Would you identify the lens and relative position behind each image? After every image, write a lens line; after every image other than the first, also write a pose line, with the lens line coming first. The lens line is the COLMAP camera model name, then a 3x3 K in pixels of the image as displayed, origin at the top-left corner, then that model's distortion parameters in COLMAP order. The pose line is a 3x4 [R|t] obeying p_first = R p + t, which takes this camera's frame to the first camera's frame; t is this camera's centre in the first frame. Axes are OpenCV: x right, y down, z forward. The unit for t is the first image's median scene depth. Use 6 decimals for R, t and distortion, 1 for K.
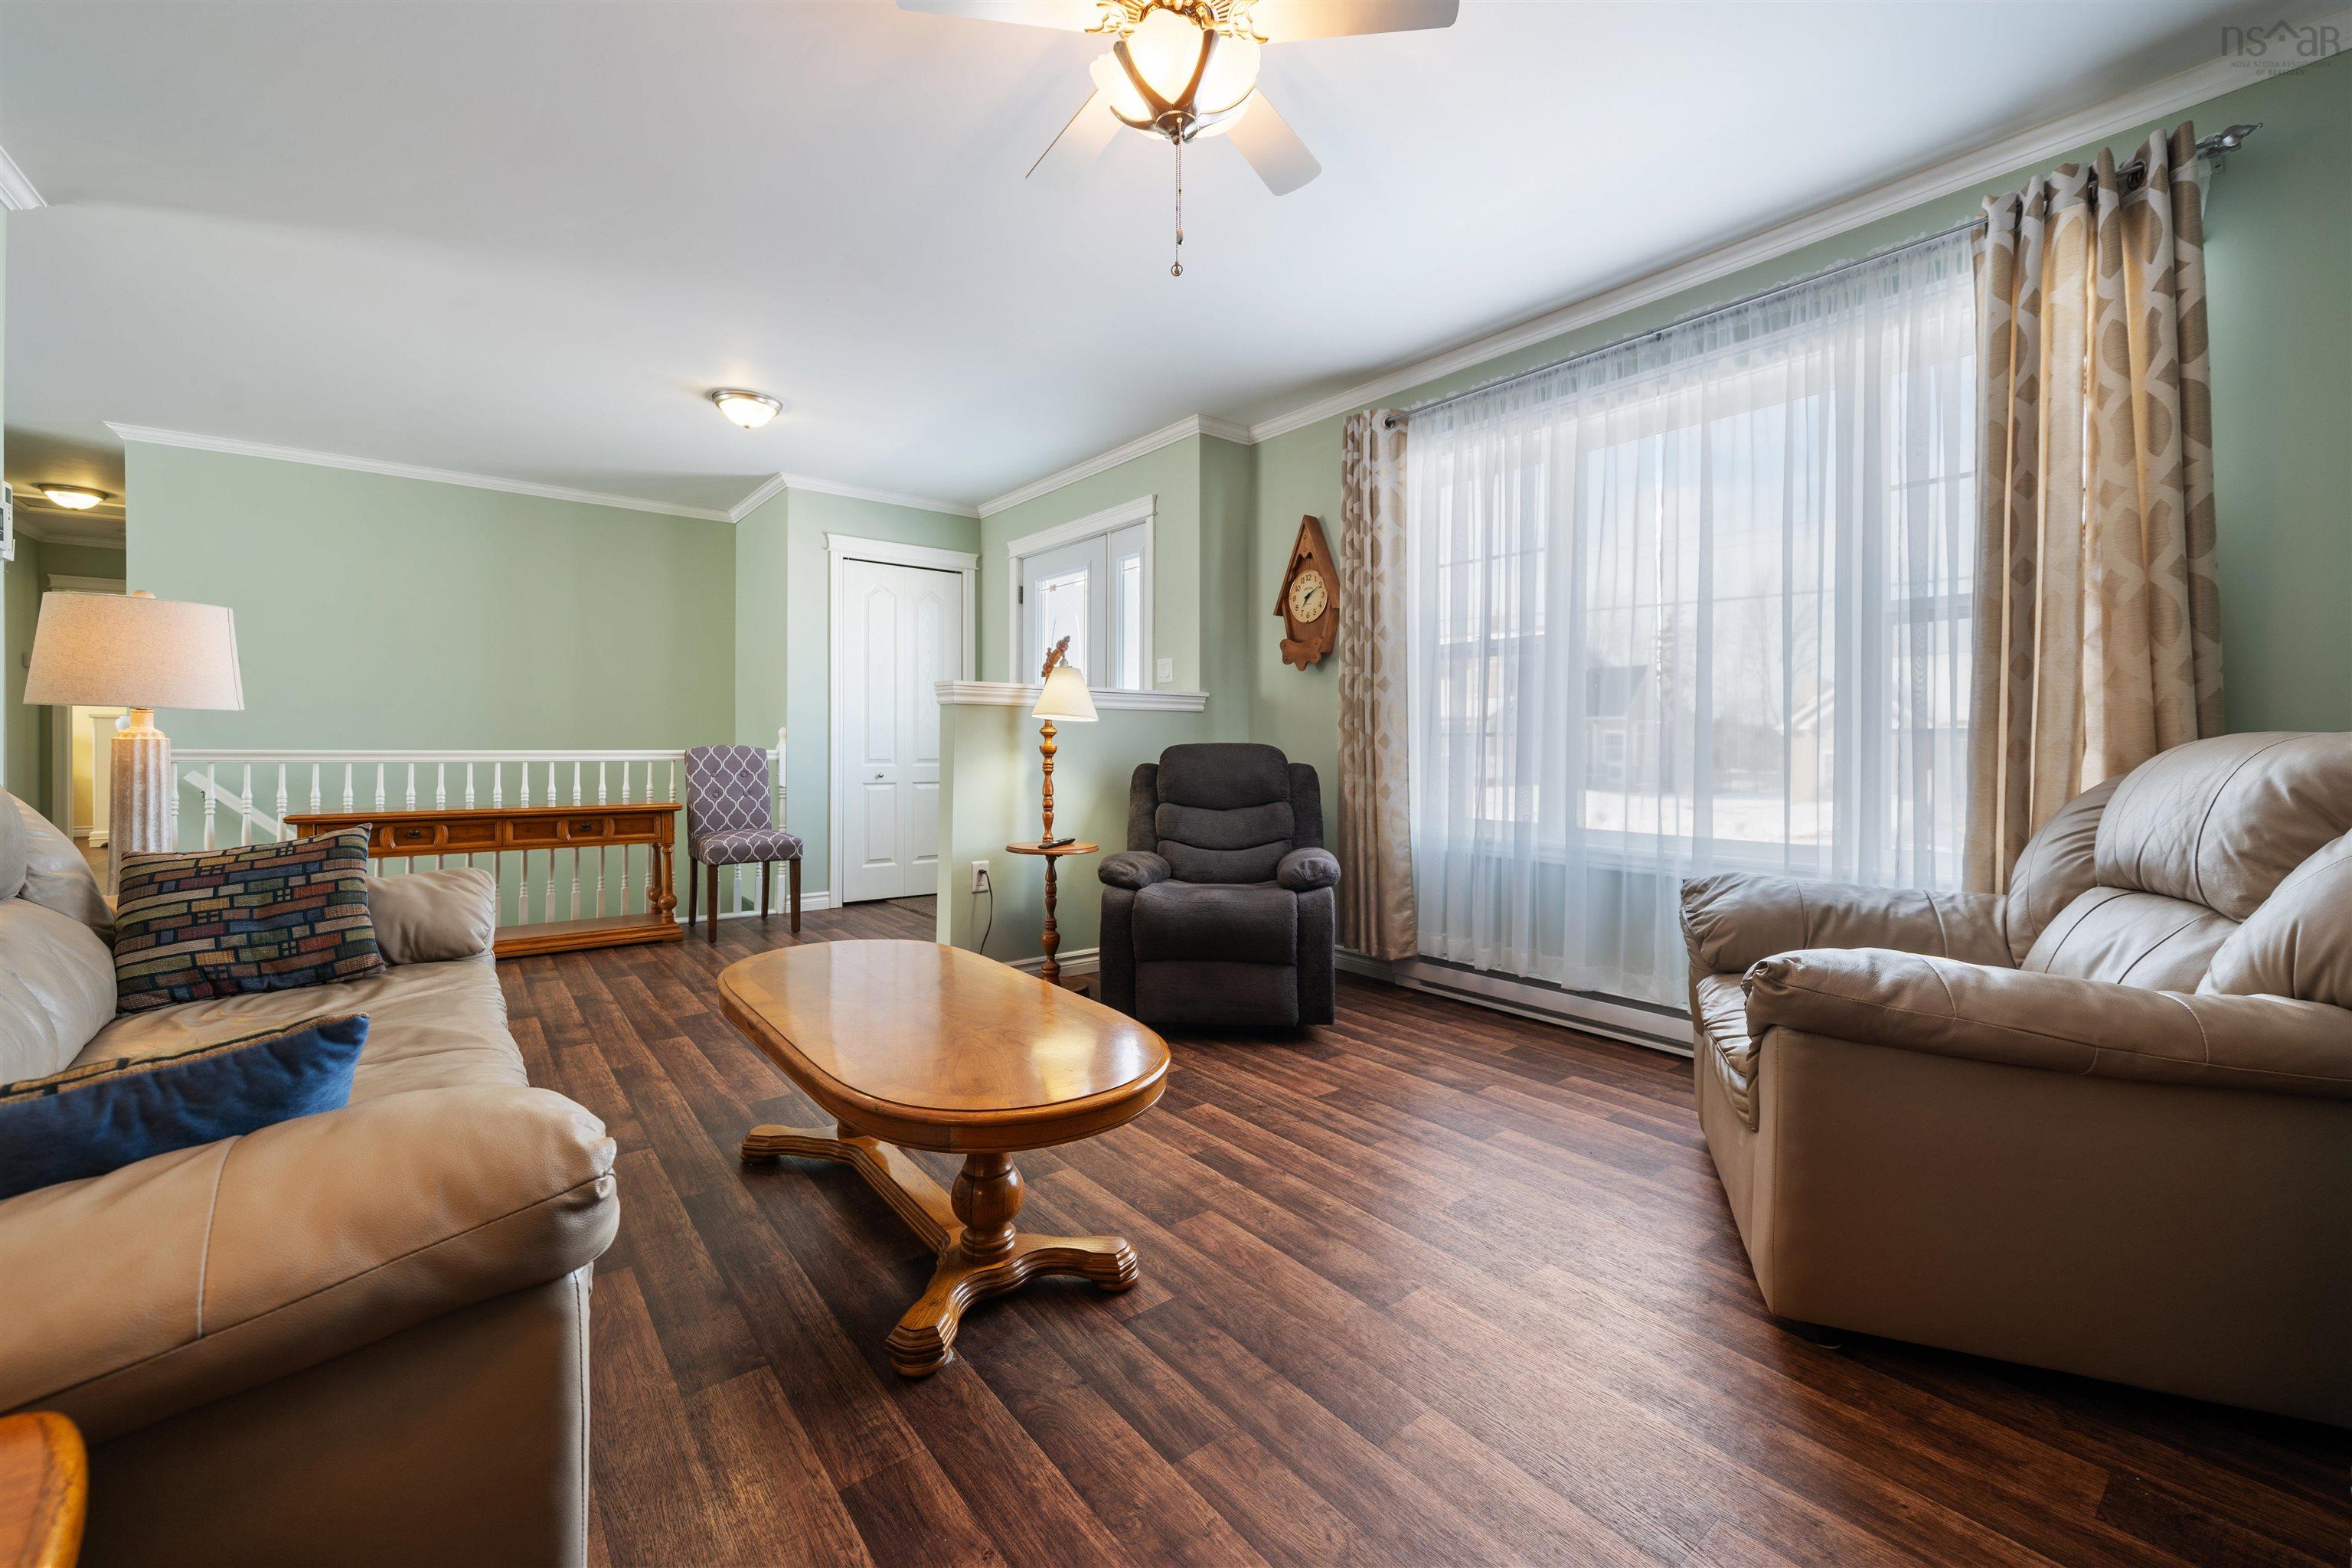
lens RADIAL K [[962.3, 0, 1175.3], [0, 962.3, 757.9], [0, 0, 1]] dist [-0.001449, -0.000209]
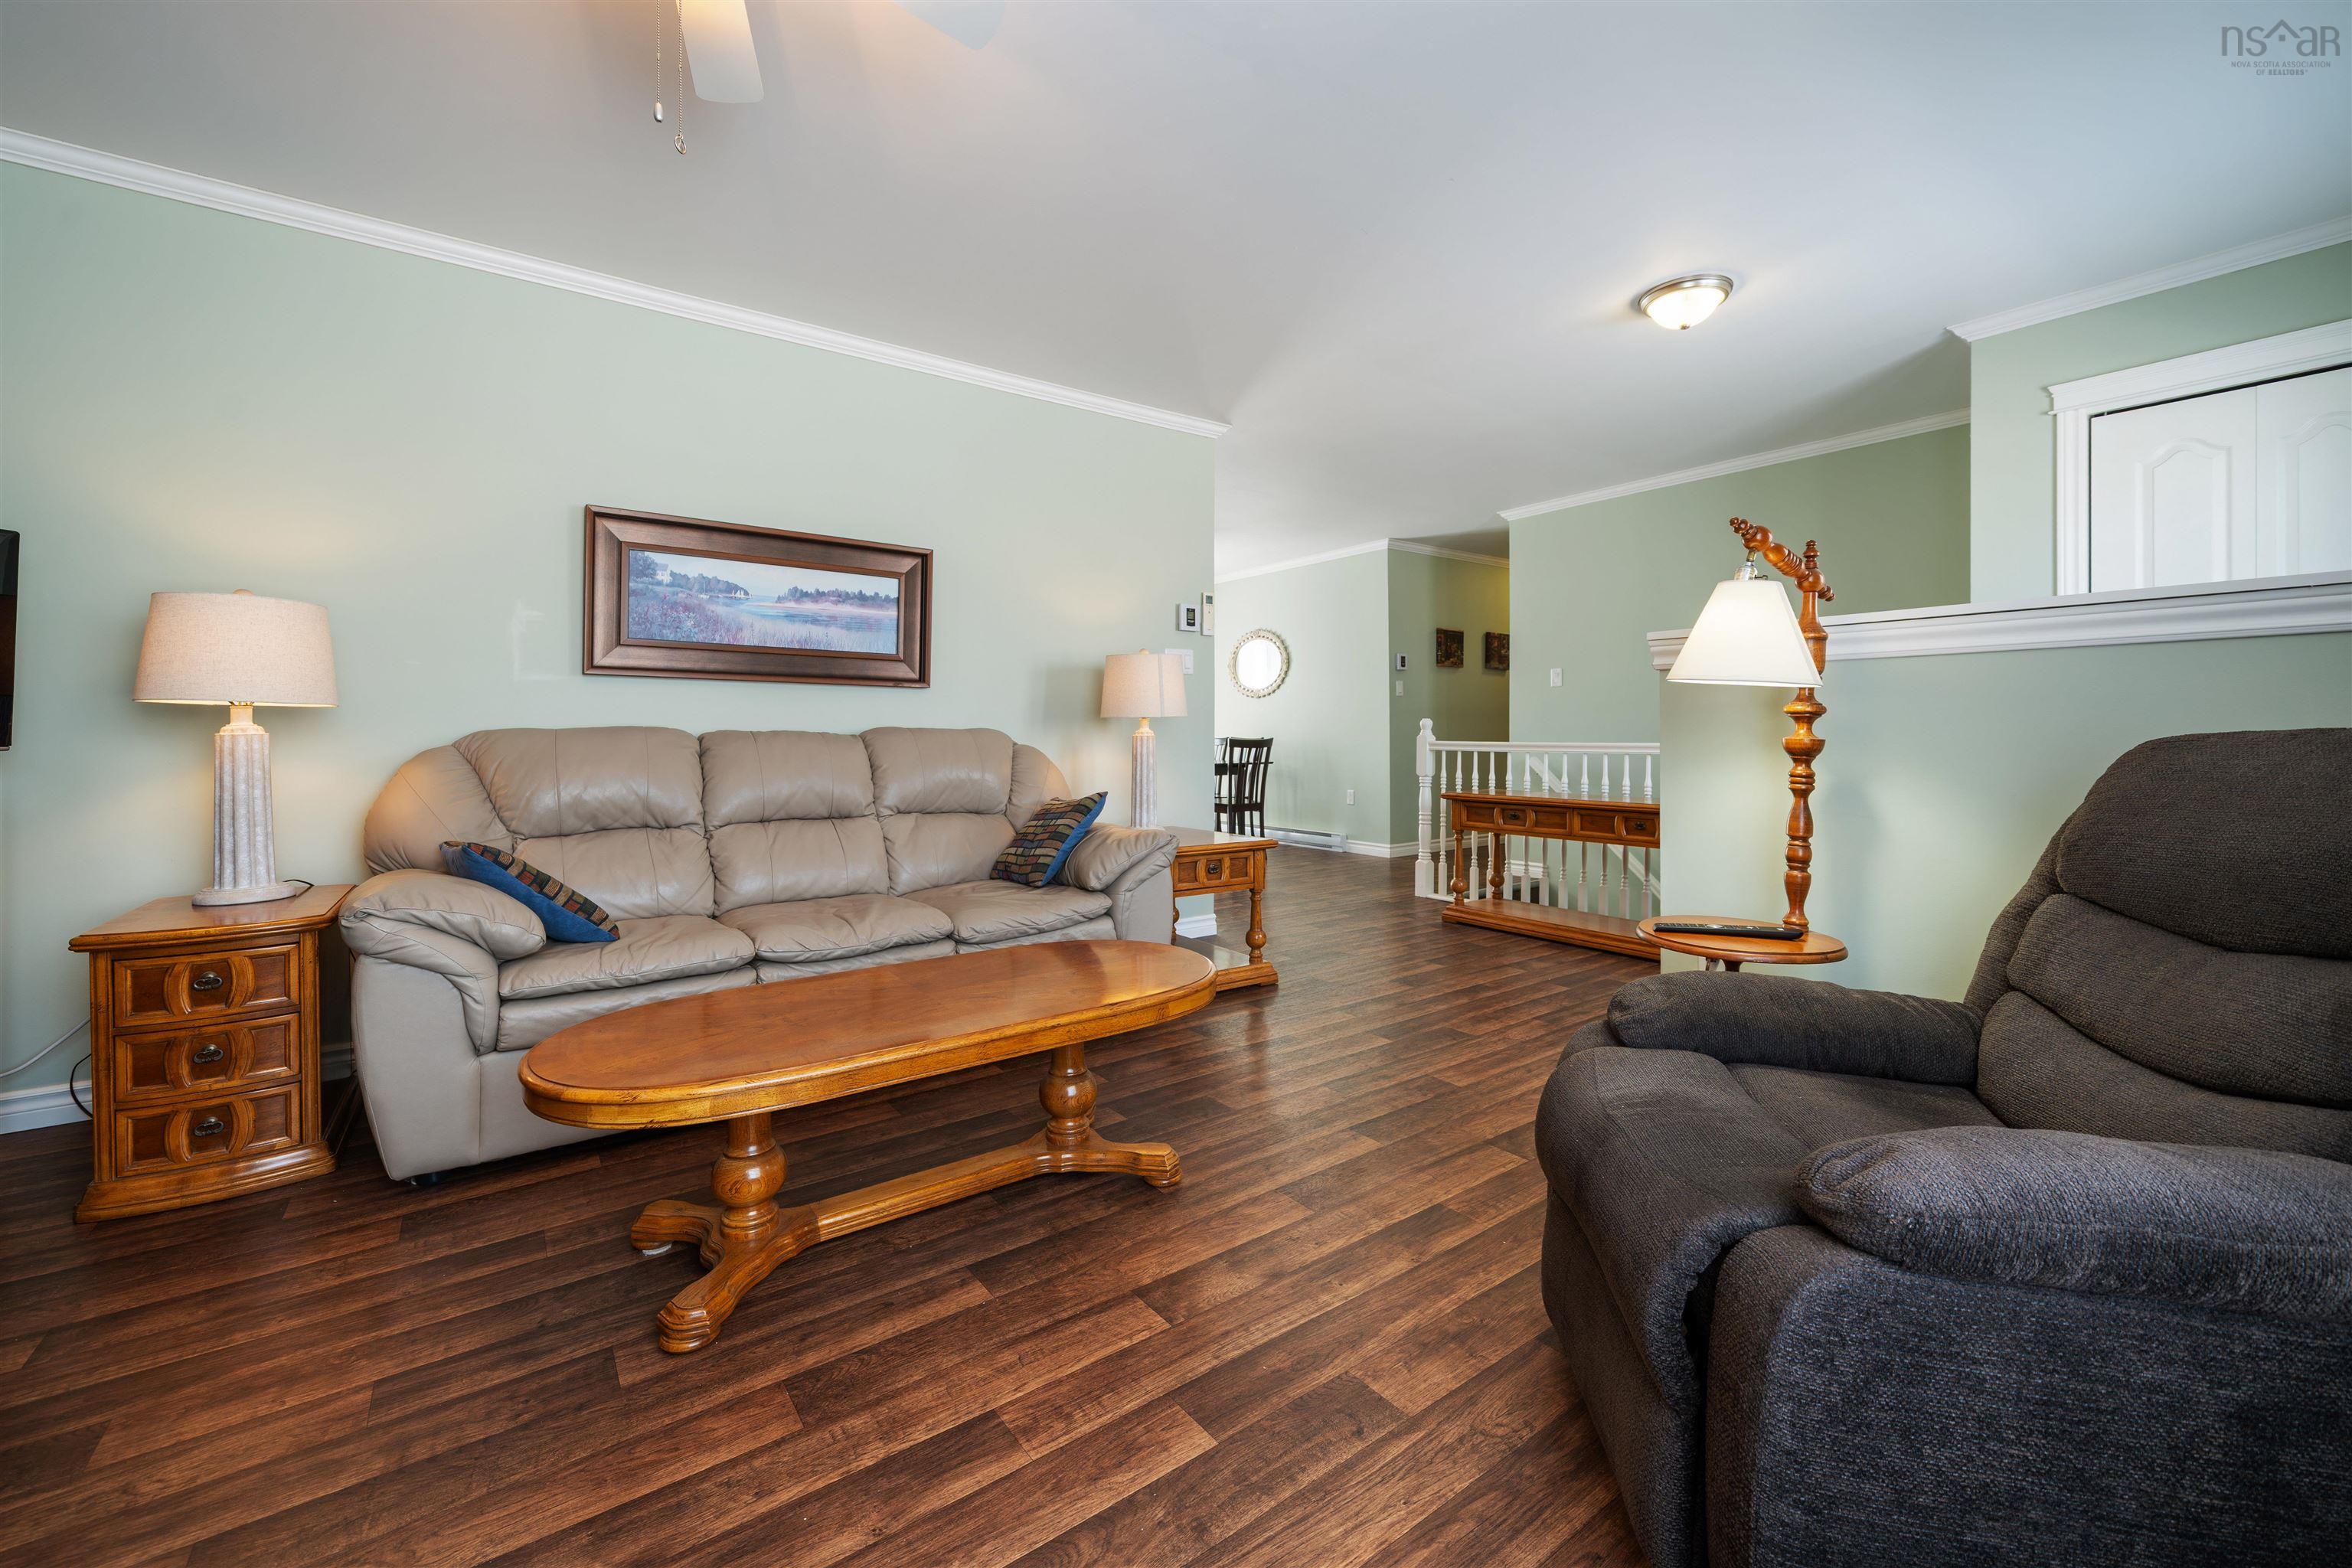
lens RADIAL K [[932.4, 0, 1169.8], [0, 932.4, 755.8], [0, 0, 1]] dist [-0.004159, -0.000374]
pose [[-0.039225, 0.018452, -0.999060, 0.522122], [-0.009981, 0.999772, 0.018857, -0.013678], [0.999181, 0.010711, -0.039032, 0.994985]]
